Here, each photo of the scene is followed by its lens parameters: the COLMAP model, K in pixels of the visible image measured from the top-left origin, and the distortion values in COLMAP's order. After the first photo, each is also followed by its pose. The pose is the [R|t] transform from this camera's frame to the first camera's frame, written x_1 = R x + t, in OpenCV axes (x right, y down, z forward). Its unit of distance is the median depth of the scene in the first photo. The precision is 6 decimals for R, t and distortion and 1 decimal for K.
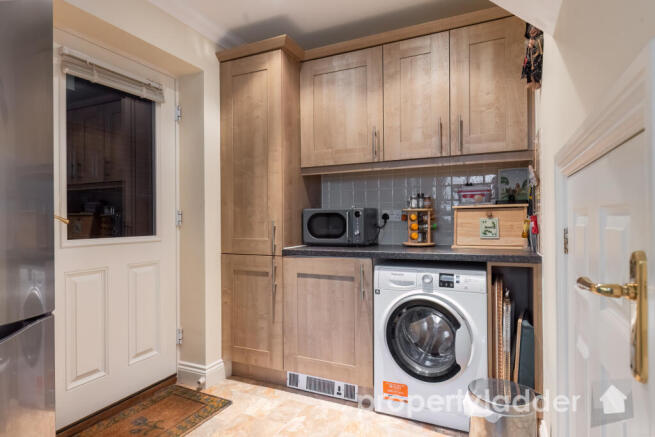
lens RADIAL K [[372.9, 0, 328.8], [0, 372.9, 218.1], [0, 0, 1]] dist [-0.003090, -0.000129]
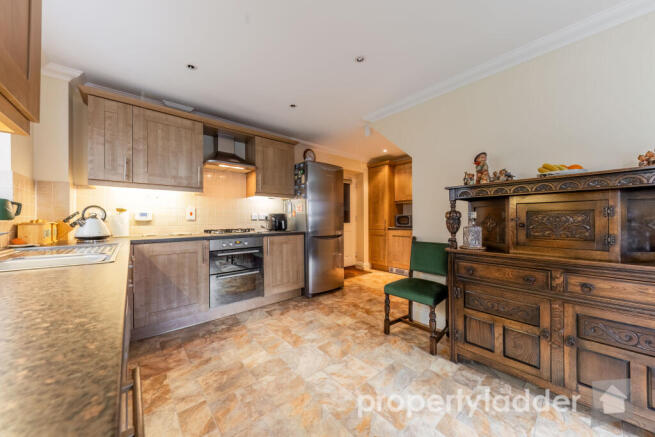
lens RADIAL K [[226.9, 0, 331.1], [0, 226.9, 218.9], [0, 0, 1]] dist [0.002404, -0.000010]
pose [[0.915094, 0.001122, -0.403240, 0.201645], [-0.002761, 0.999990, -0.003482, 0.016436], [0.403232, 0.004300, 0.915088, -0.913040]]
